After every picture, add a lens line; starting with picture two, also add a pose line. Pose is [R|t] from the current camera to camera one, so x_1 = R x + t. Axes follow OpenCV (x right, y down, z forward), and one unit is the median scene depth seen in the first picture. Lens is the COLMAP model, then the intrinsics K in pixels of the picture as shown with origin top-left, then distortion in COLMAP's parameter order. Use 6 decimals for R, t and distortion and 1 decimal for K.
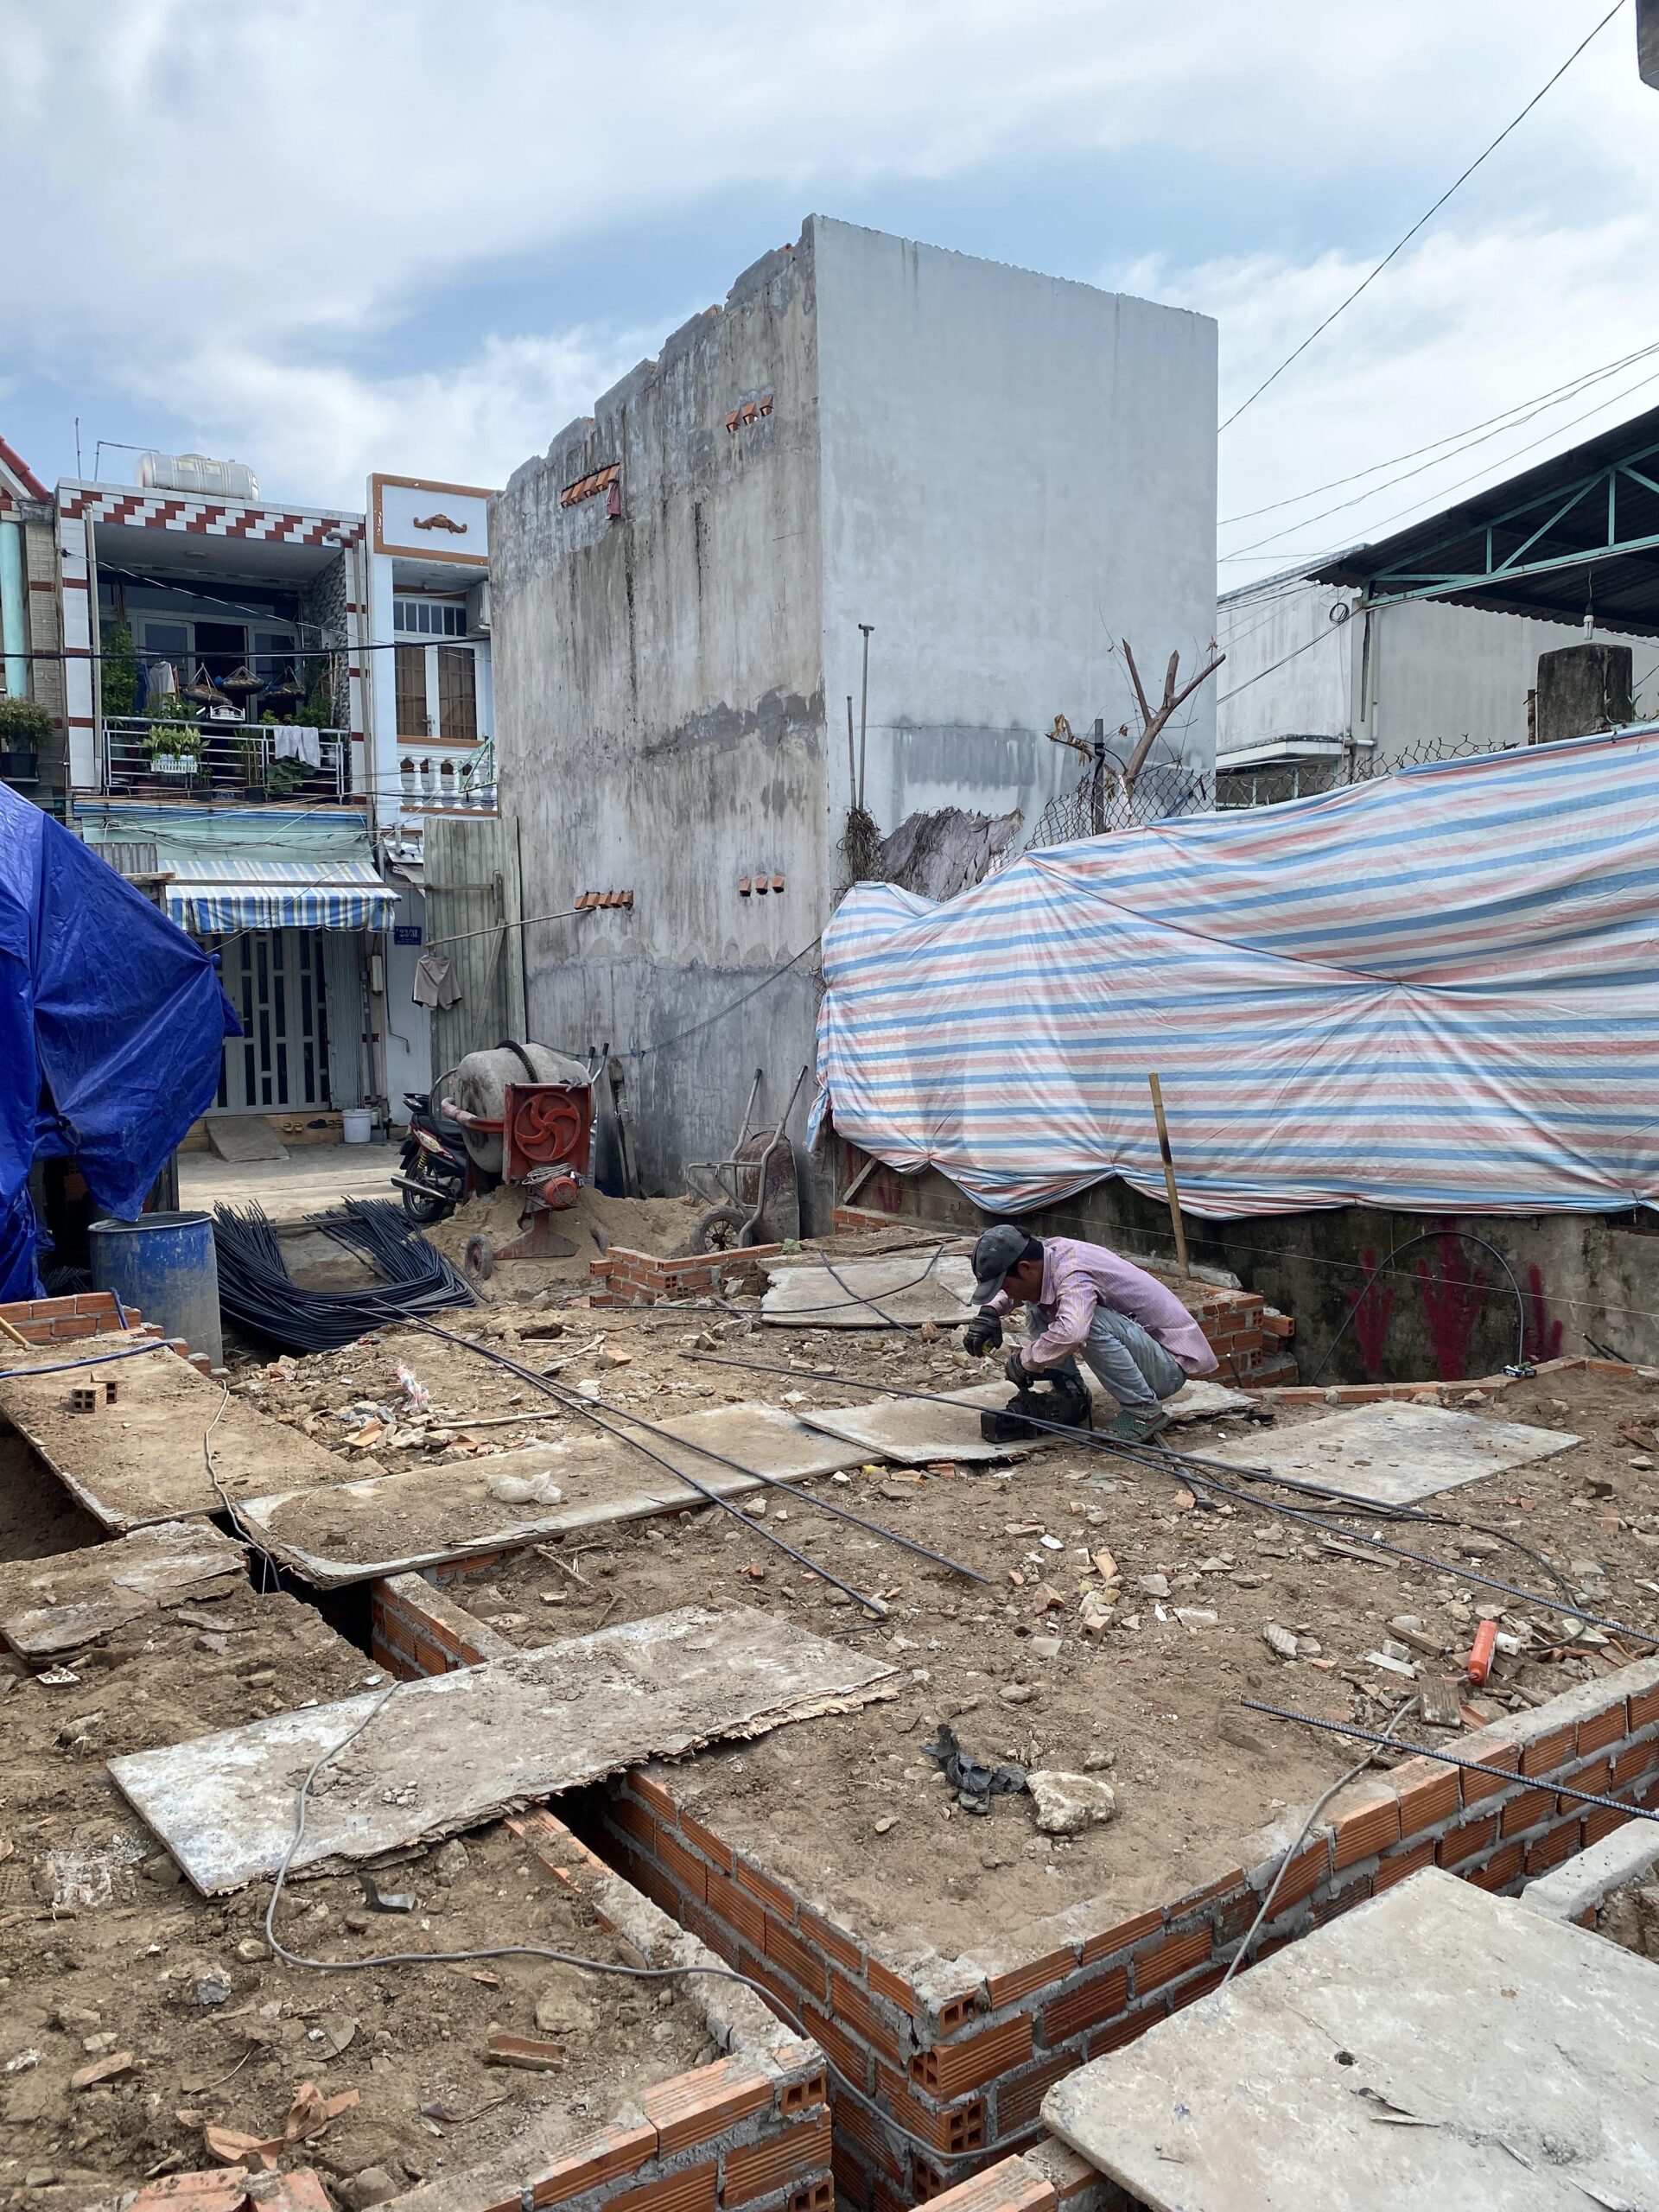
lens RADIAL K [[1691.5, 0, 824.5], [0, 1691.5, 1110.1], [0, 0, 1]] dist [0.013815, 0.004731]
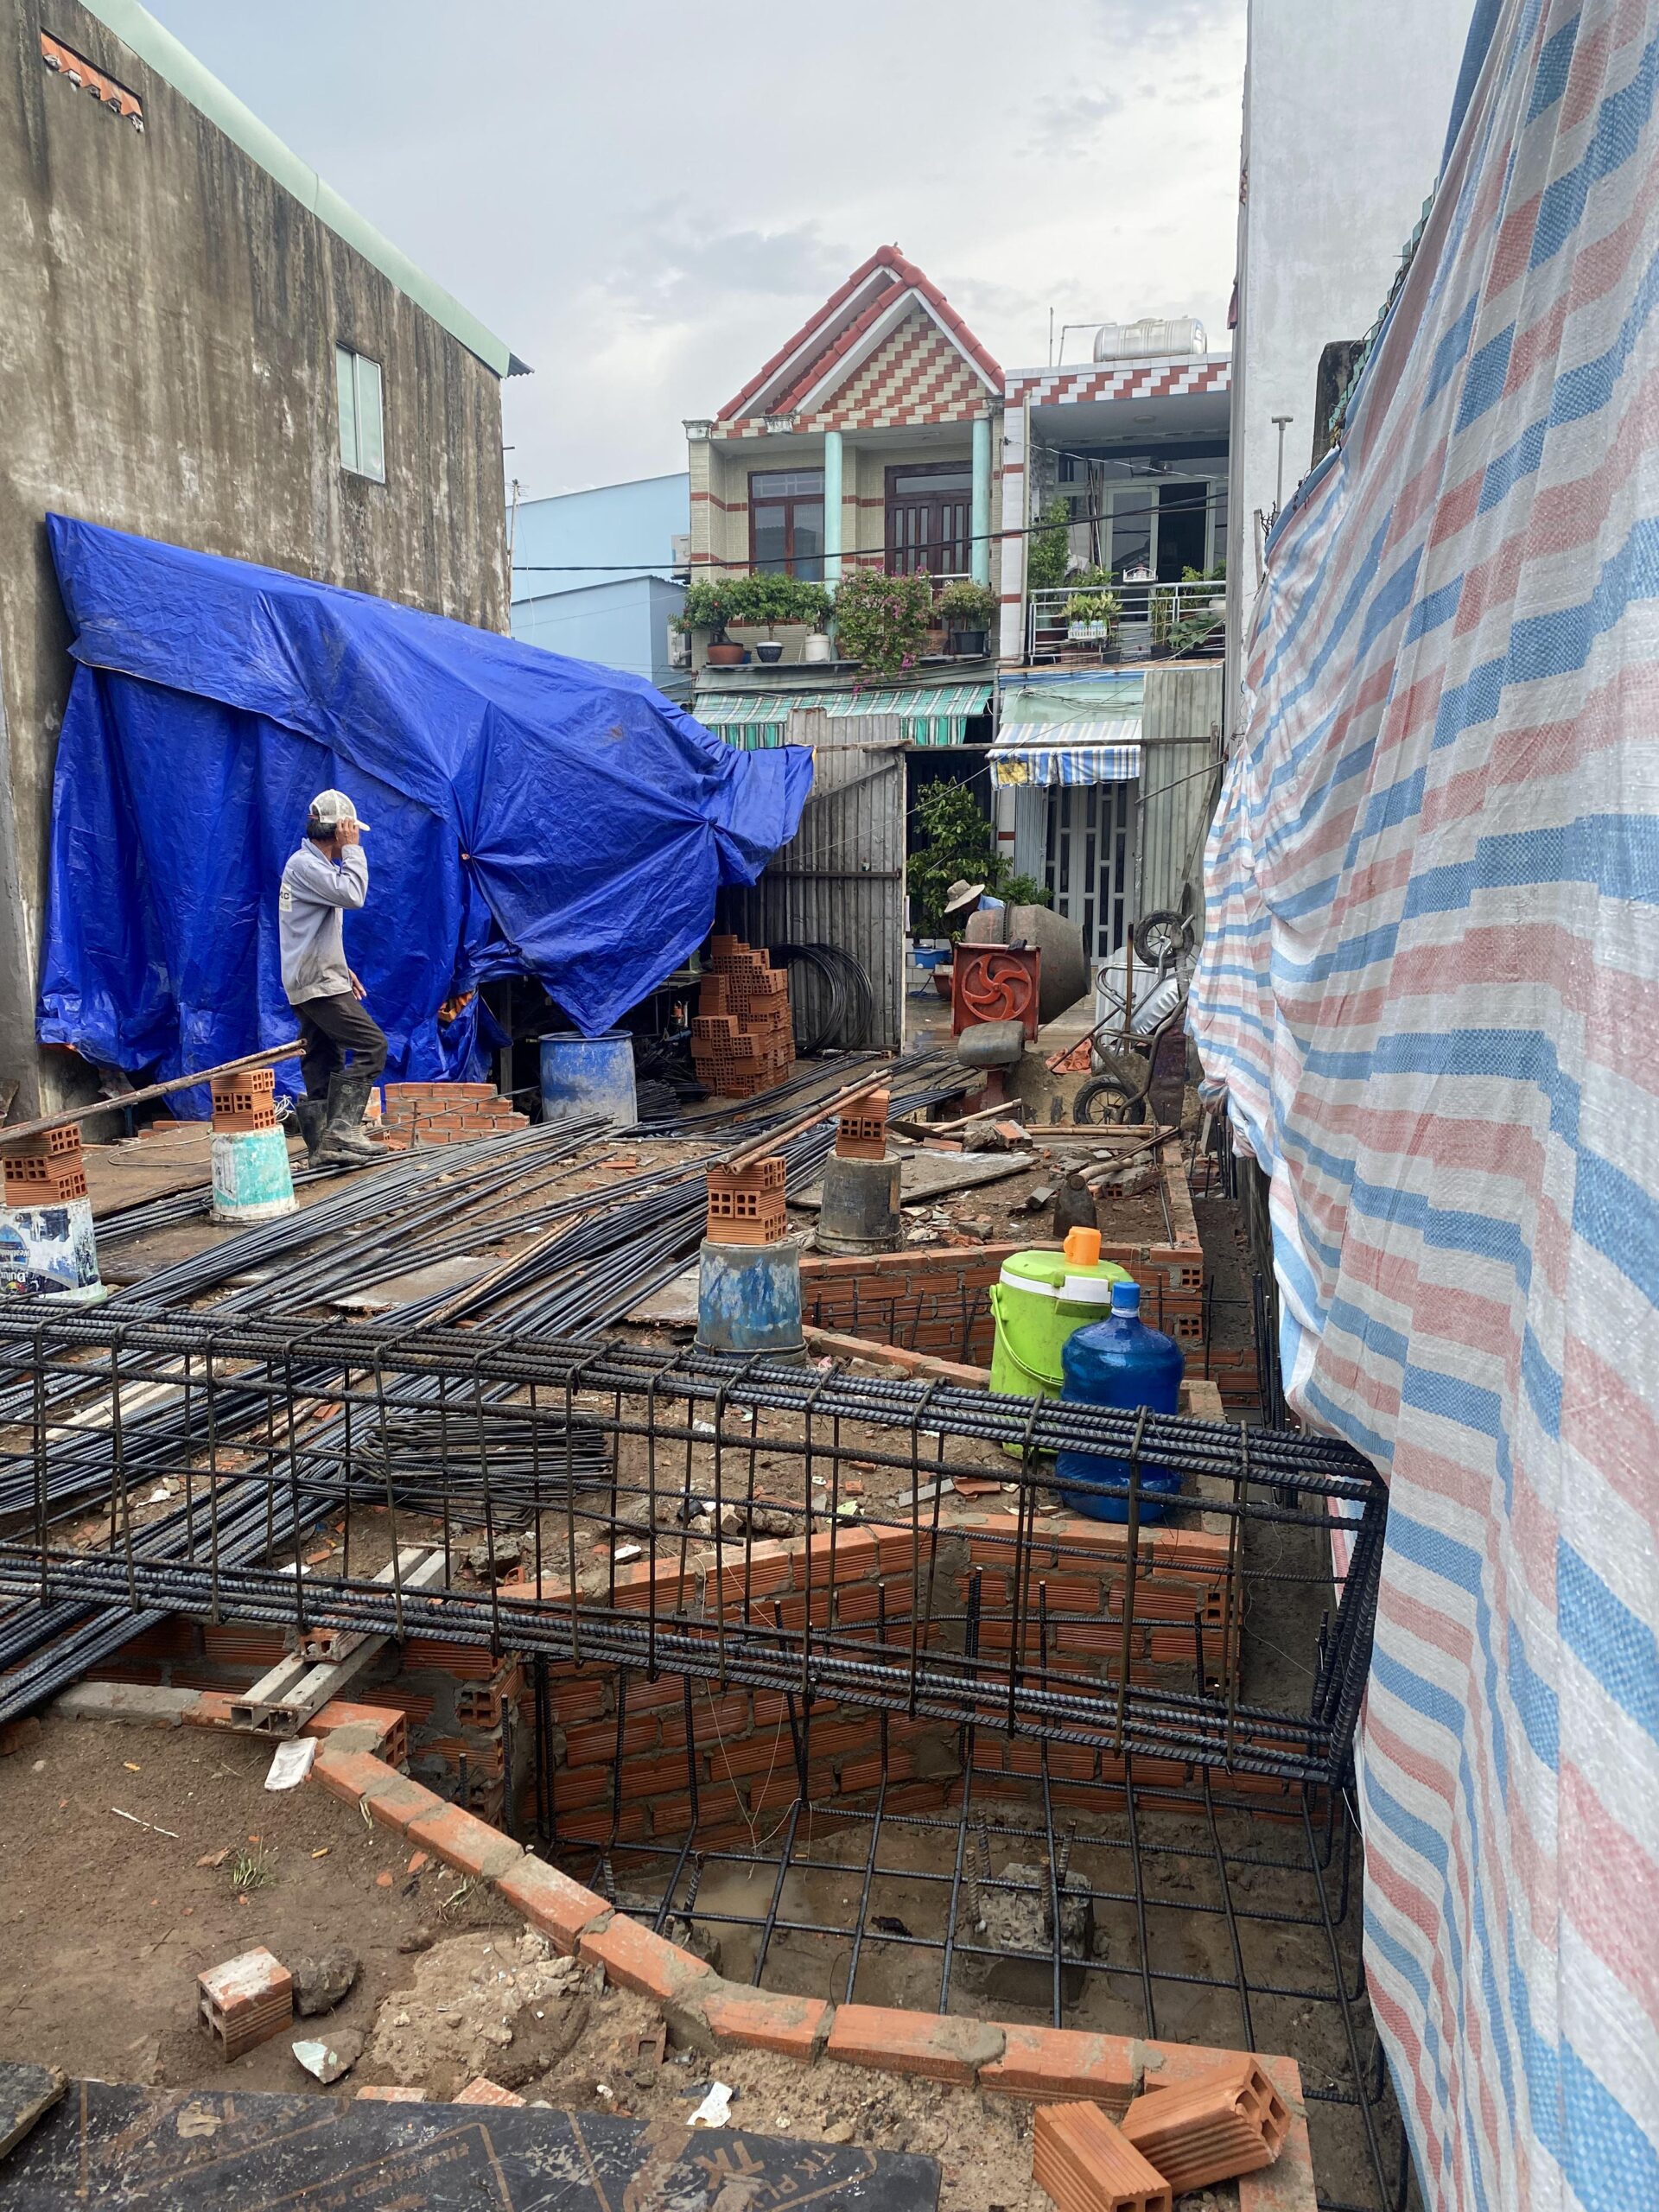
lens RADIAL K [[1691.5, 0, 824.9], [0, 1691.5, 1113.8], [0, 0, 1]] dist [0.013815, 0.004731]
pose [[0.701772, 0.120679, -0.702105, 0.291438], [-0.059496, 0.992033, 0.111045, -0.012156], [0.709912, -0.036156, 0.703361, 0.131707]]
